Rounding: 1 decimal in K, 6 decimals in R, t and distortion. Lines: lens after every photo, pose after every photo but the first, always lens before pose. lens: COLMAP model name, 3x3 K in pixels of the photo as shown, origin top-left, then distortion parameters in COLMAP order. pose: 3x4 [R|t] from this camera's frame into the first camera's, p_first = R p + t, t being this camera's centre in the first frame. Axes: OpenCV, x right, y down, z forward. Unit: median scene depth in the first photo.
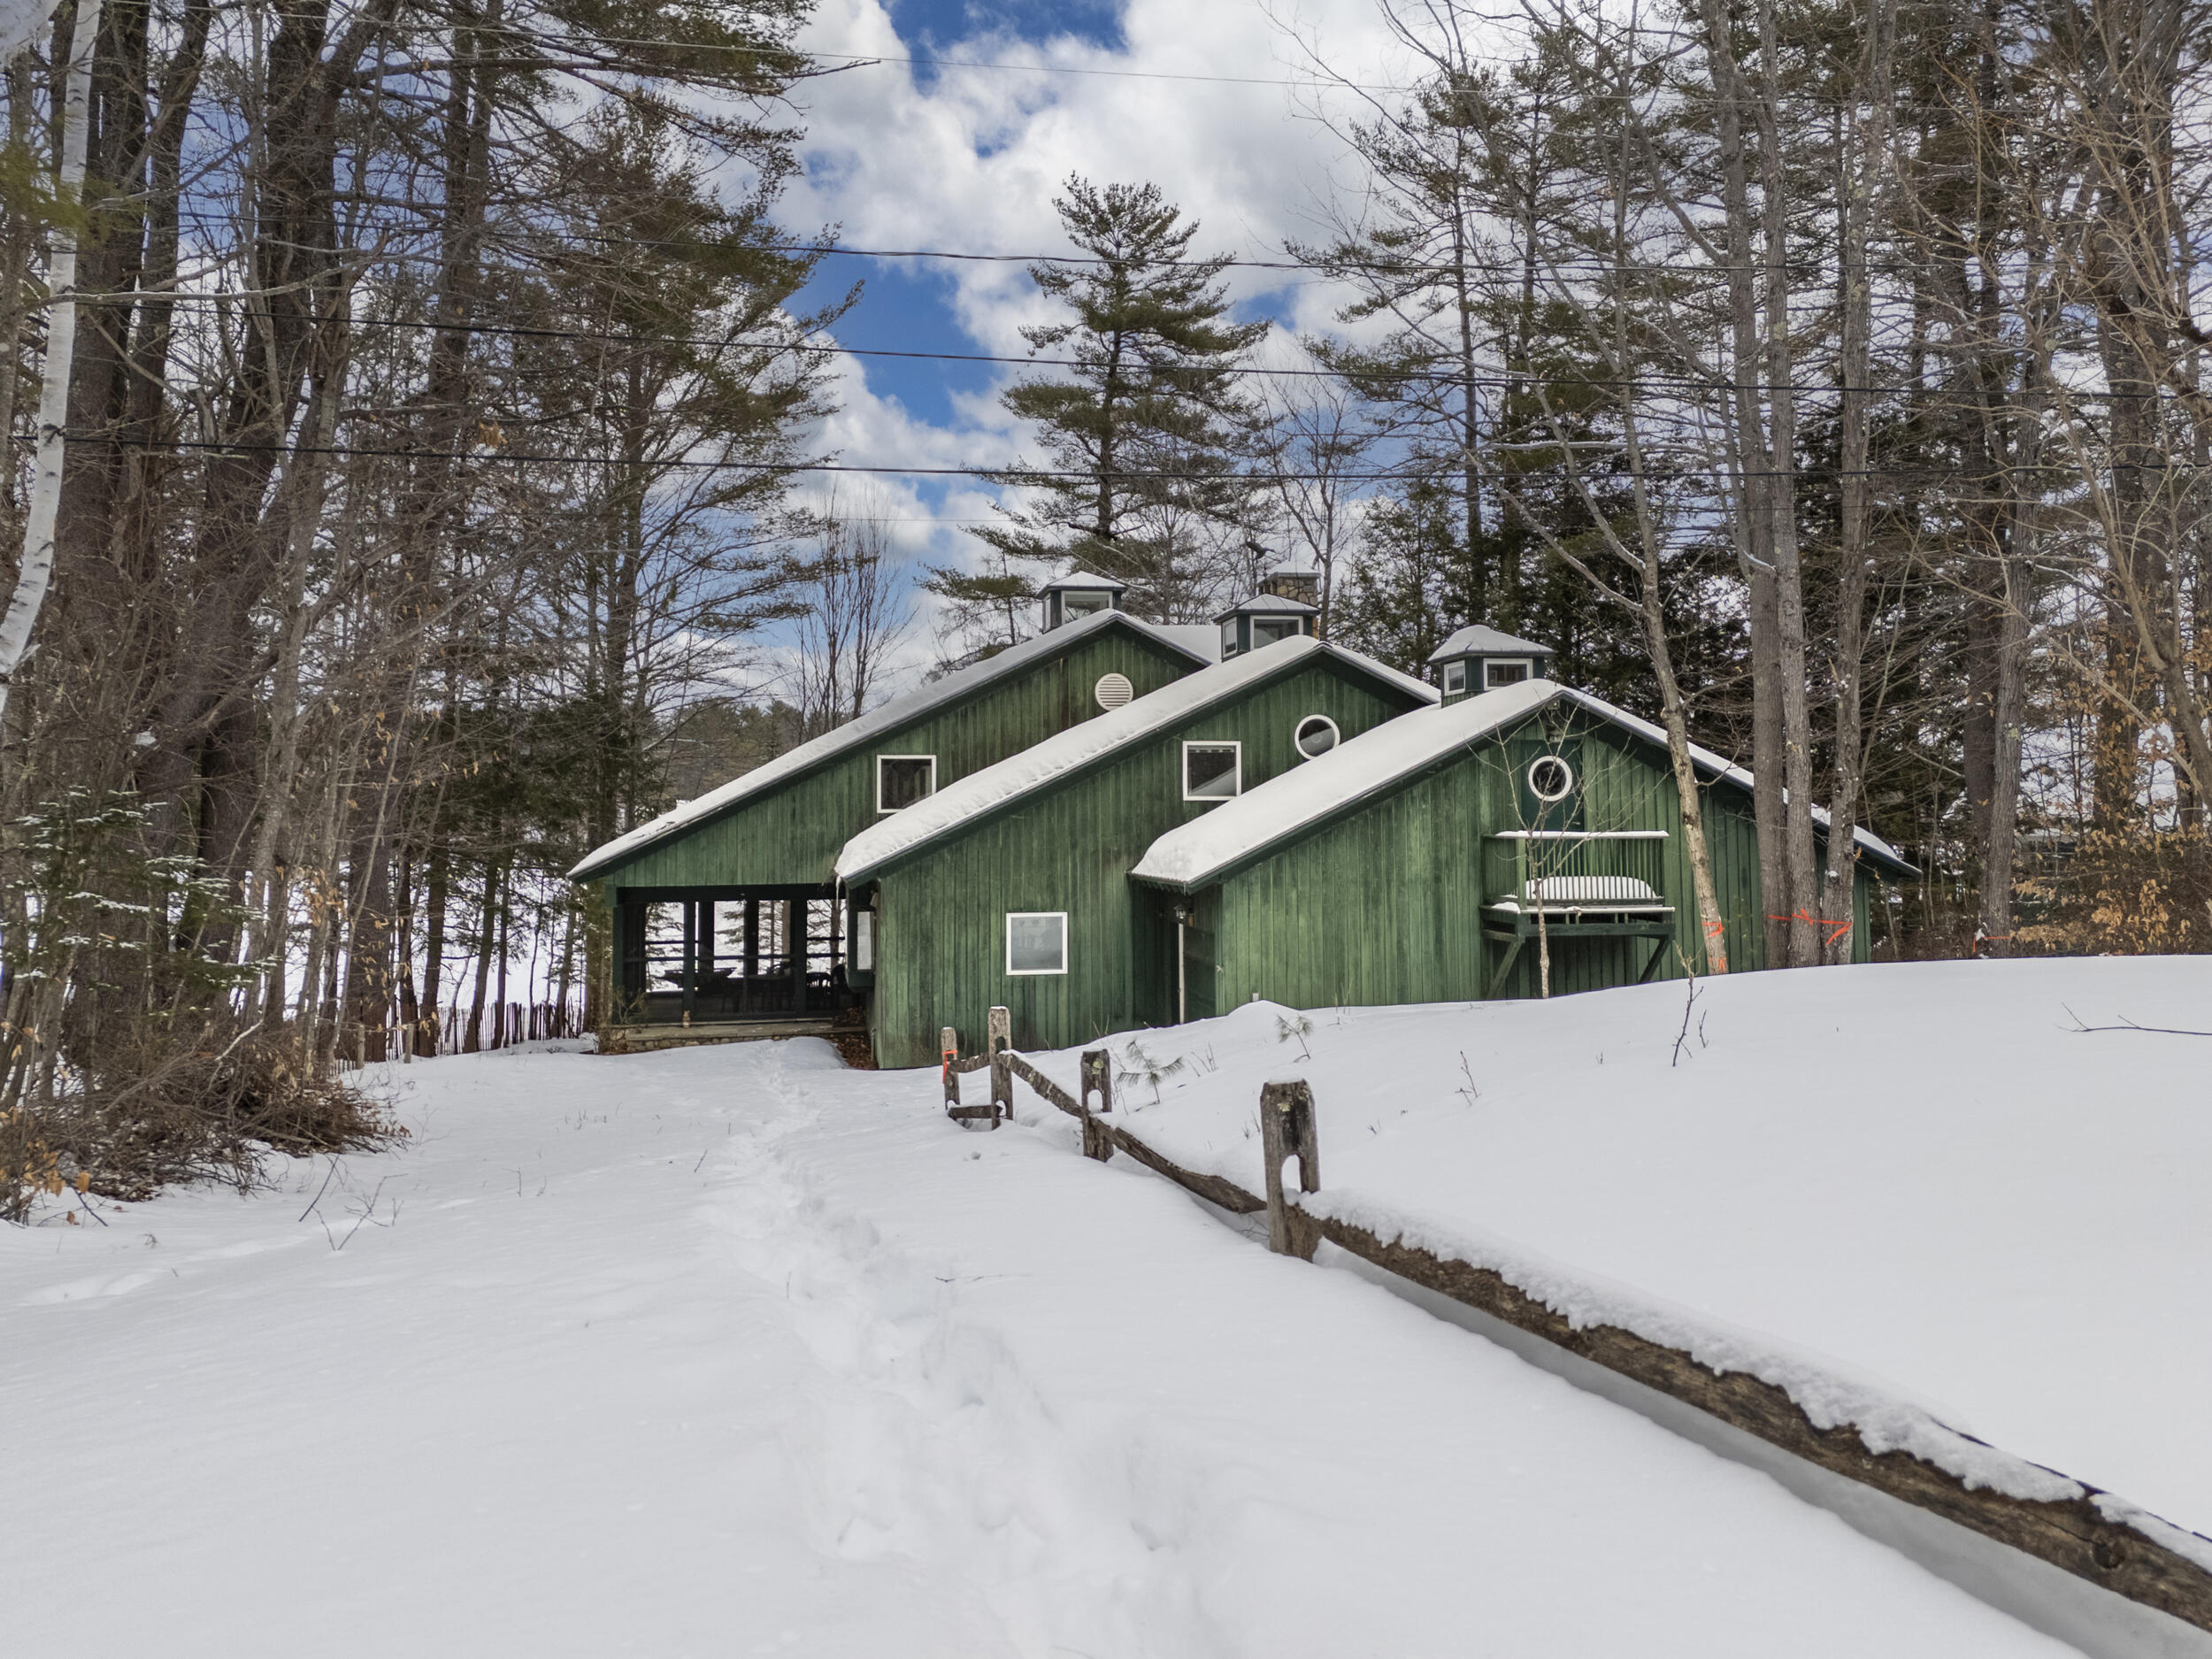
lens RADIAL K [[1652.2, 0, 1129.2], [0, 1652.2, 812.1], [0, 0, 1]] dist [0.051606, -0.020529]
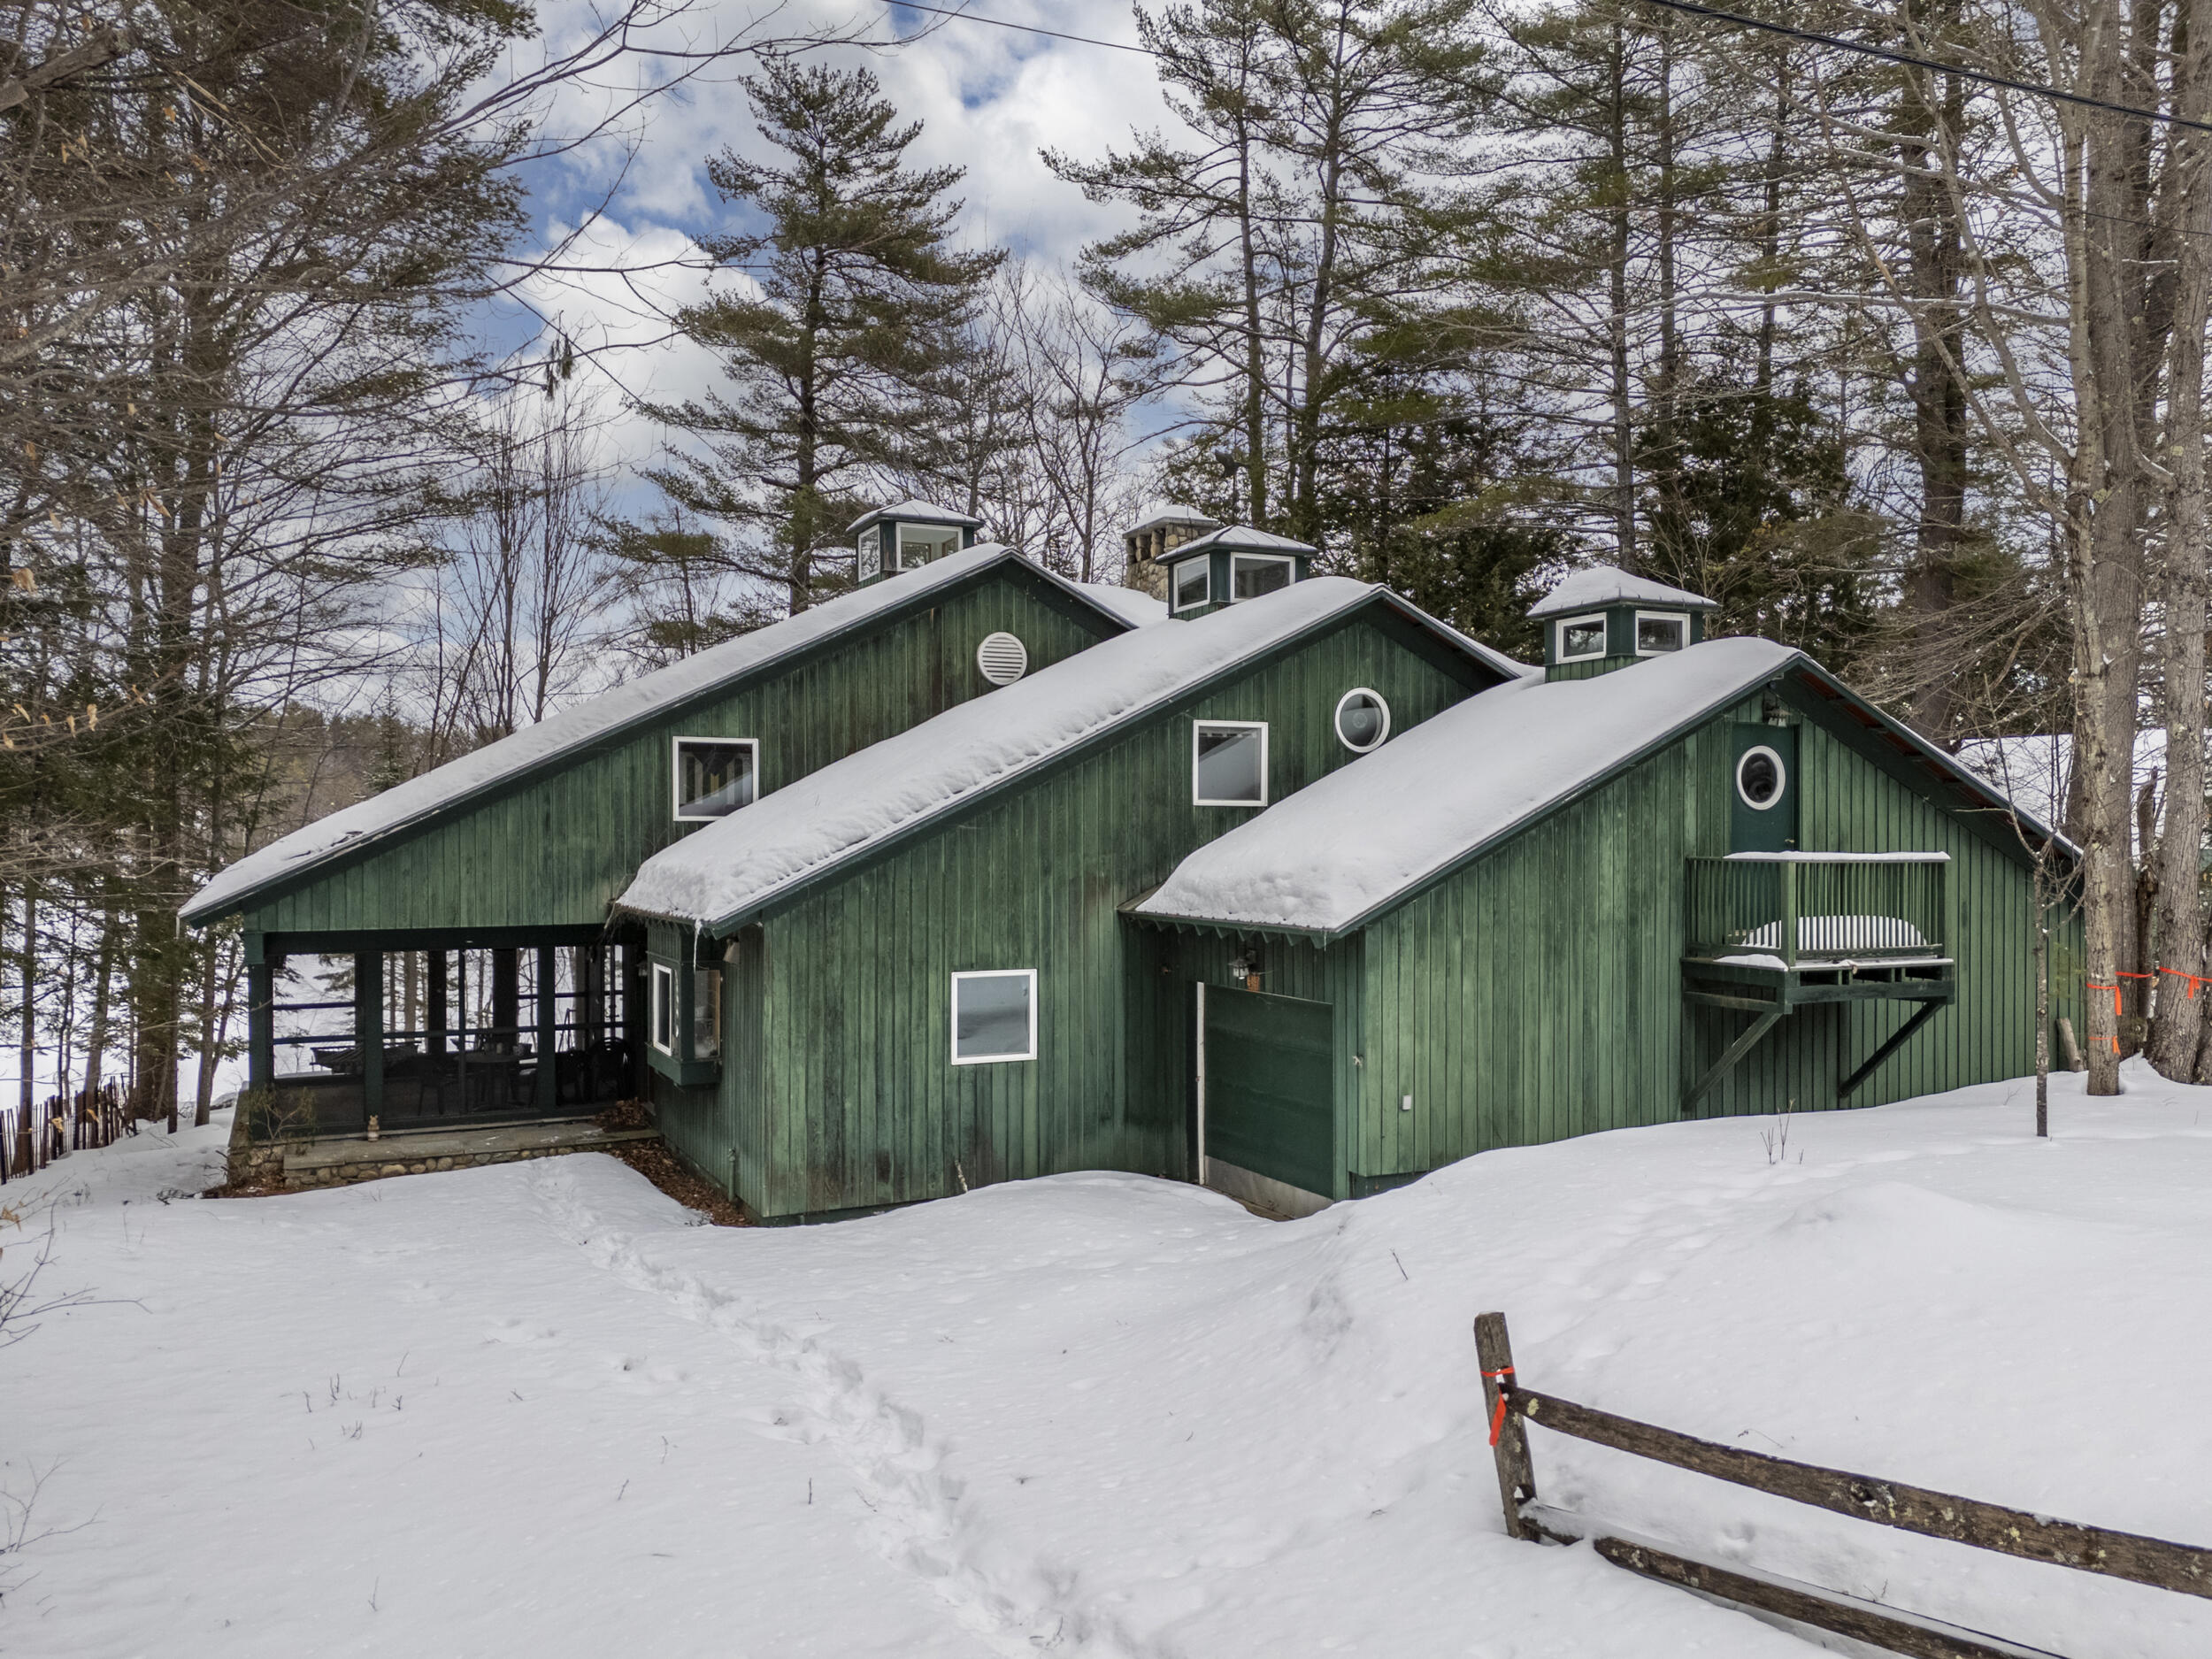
lens RADIAL K [[1652.2, 0, 1123.6], [0, 1652.2, 888.1], [0, 0, 1]] dist [0.051606, -0.020529]
pose [[0.967646, -0.001941, 0.252303, -0.116264], [-0.007070, 0.999369, 0.034805, 0.002498], [-0.252212, -0.035463, 0.967022, 0.225851]]
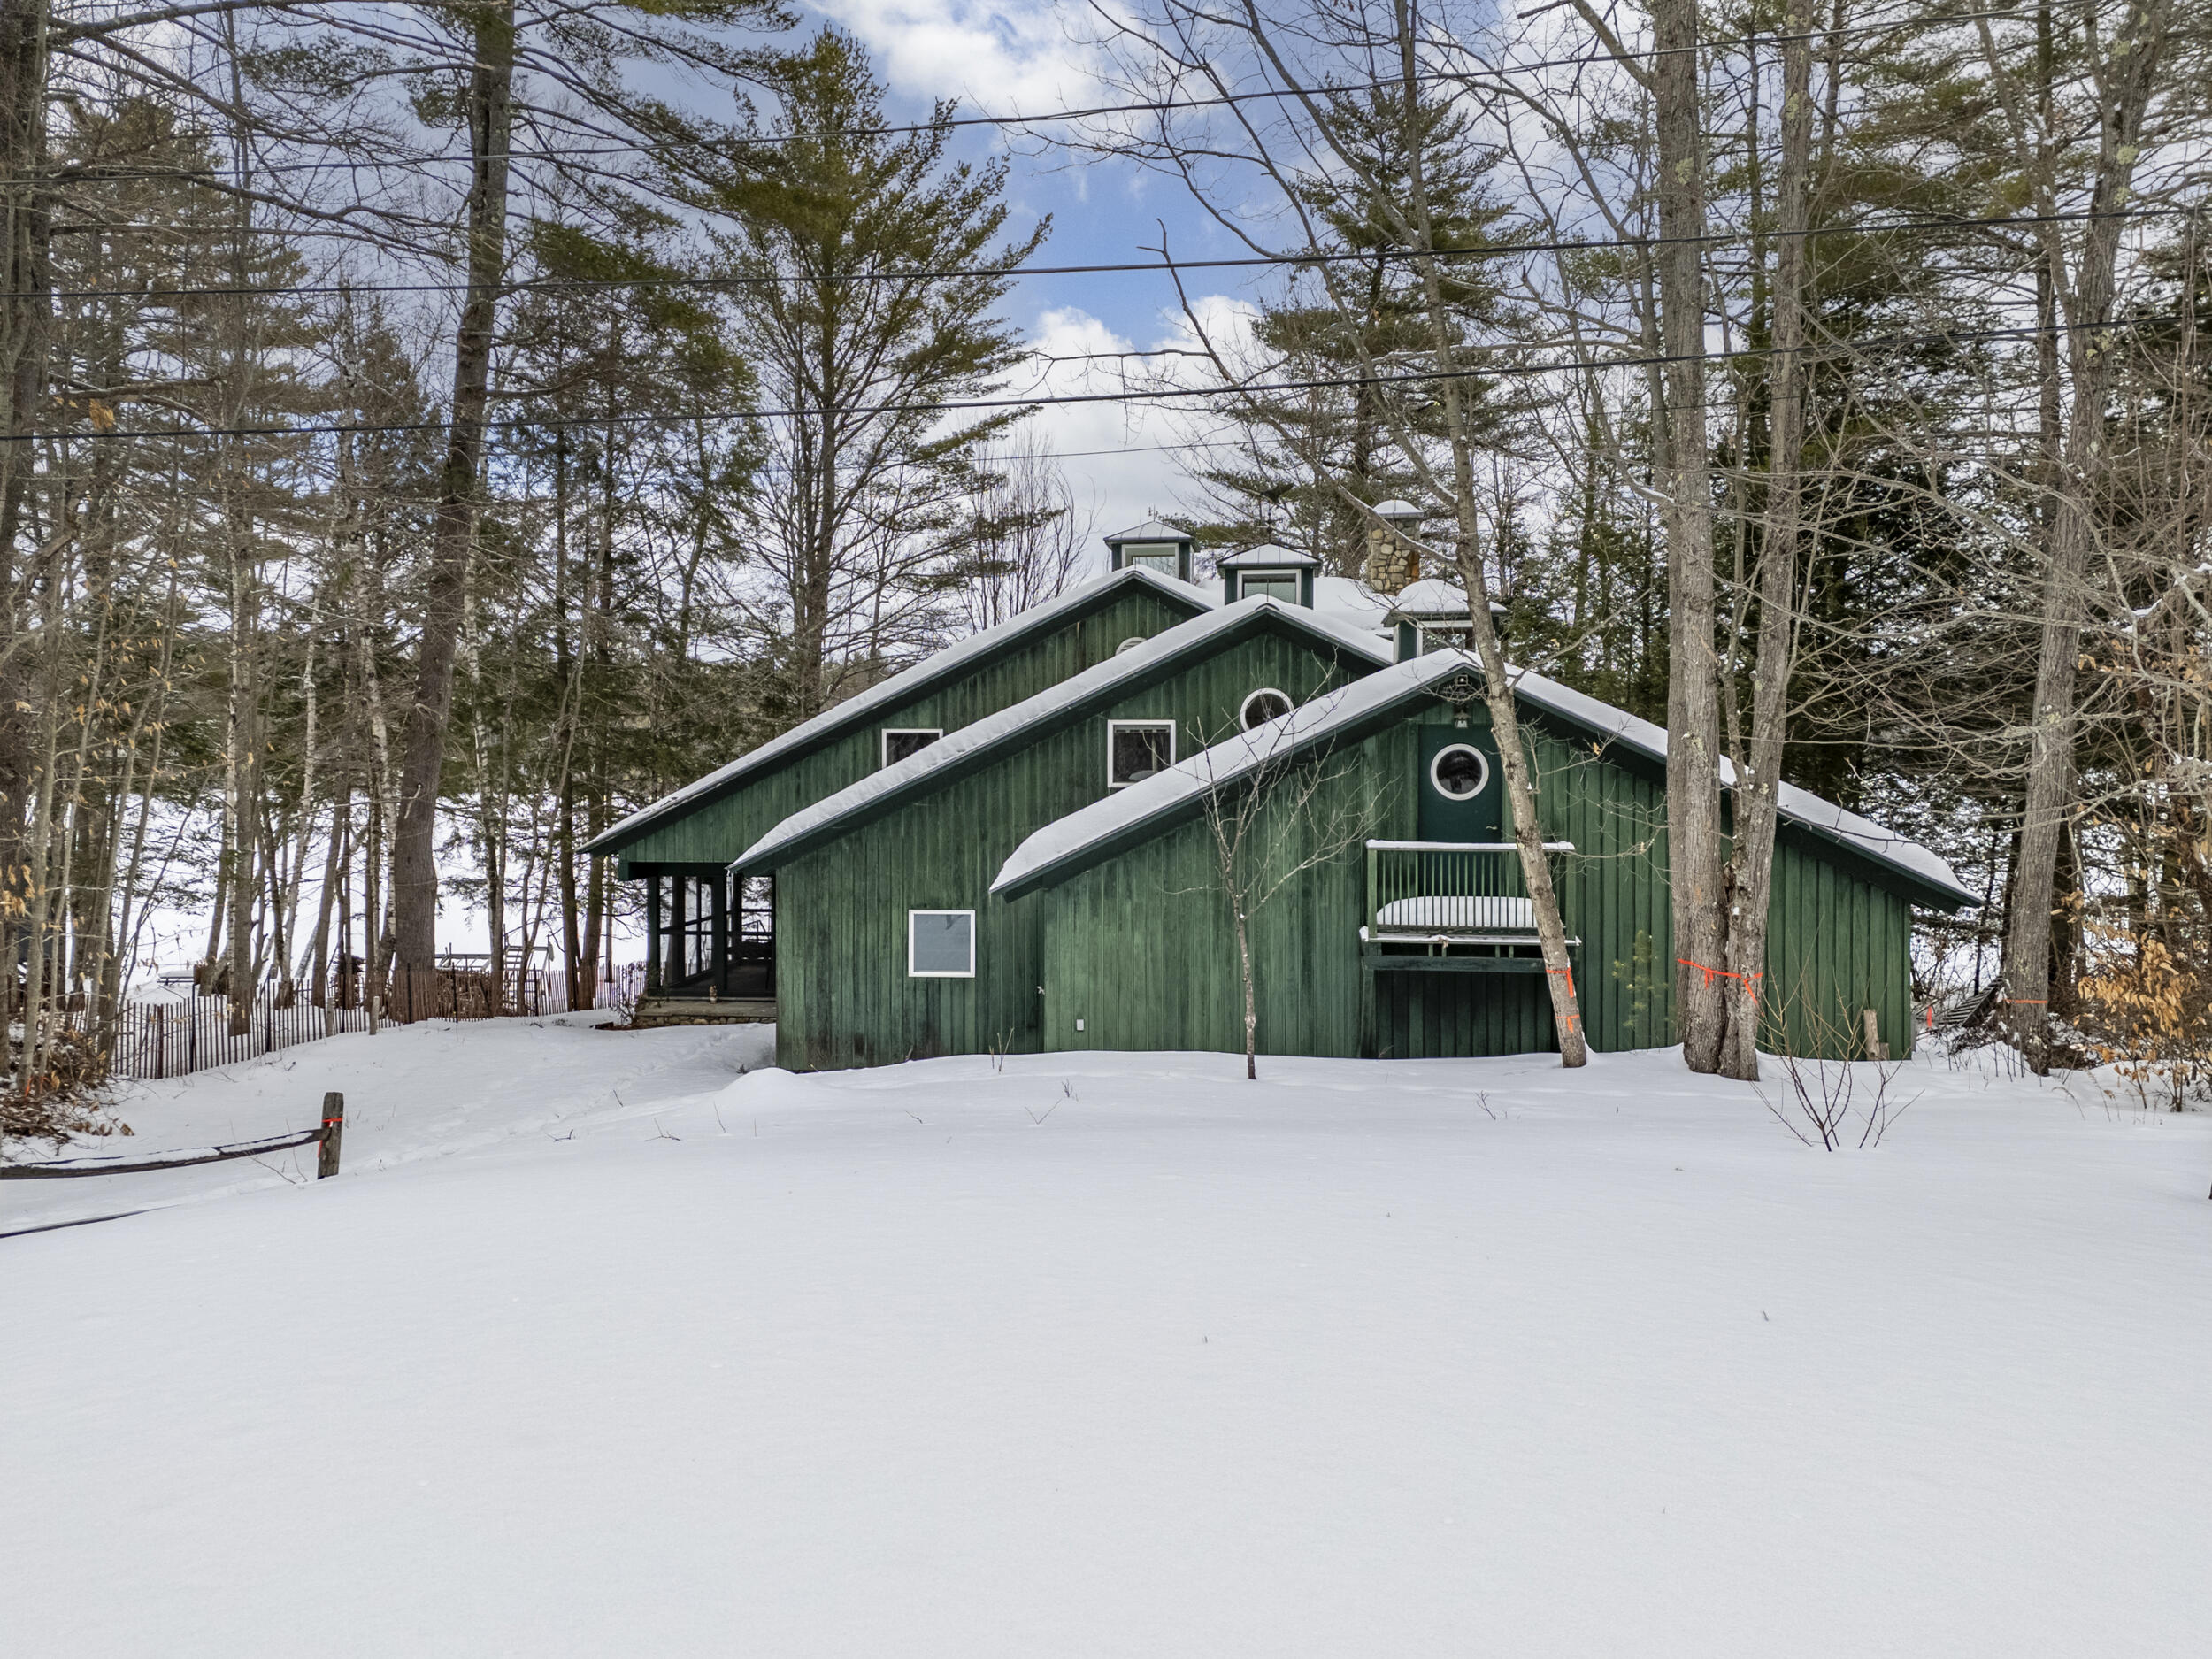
lens RADIAL K [[1652.2, 0, 1092.6], [0, 1652.2, 824.9], [0, 0, 1]] dist [0.051606, -0.020529]
pose [[0.954745, 0.017660, -0.296899, 0.195620], [-0.004577, 0.998990, 0.044702, -0.018030], [0.297389, -0.041321, 0.953862, 0.104228]]
